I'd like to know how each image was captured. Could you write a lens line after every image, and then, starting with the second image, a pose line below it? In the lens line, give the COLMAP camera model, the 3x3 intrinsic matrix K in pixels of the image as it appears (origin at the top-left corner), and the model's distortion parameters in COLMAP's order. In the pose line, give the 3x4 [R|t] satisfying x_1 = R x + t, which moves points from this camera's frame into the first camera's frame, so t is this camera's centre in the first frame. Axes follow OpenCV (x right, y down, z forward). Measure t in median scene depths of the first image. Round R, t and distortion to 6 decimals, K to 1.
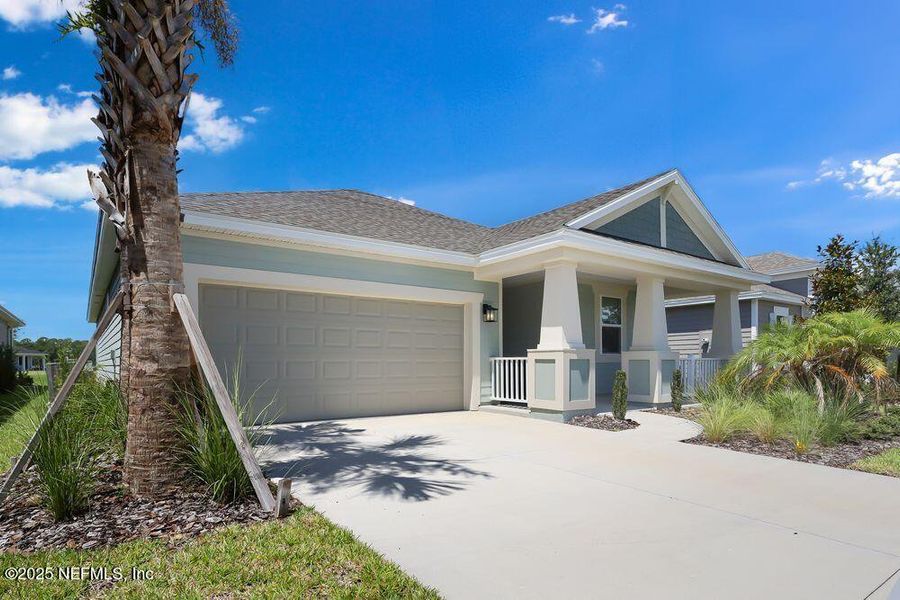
lens RADIAL K [[421.9, 0, 448.2], [0, 421.9, 287.3], [0, 0, 1]] dist [-0.002948, -0.000340]
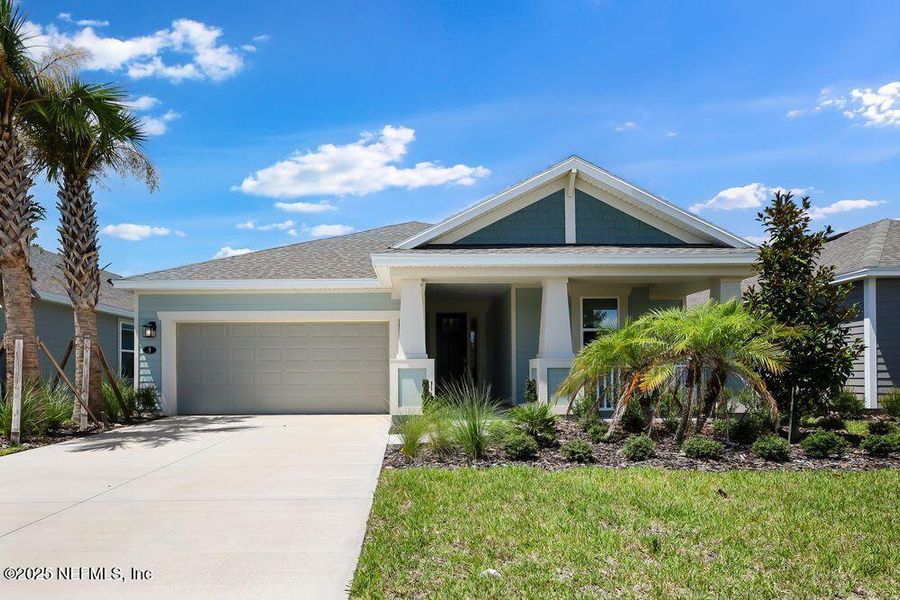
lens RADIAL K [[421.9, 0, 448.2], [0, 421.9, 287.3], [0, 0, 1]] dist [-0.002948, -0.000340]
pose [[0.861003, -0.102849, -0.498093, 0.730710], [0.091457, 0.994685, -0.047295, 0.017213], [0.500310, -0.004833, 0.865833, 0.079677]]
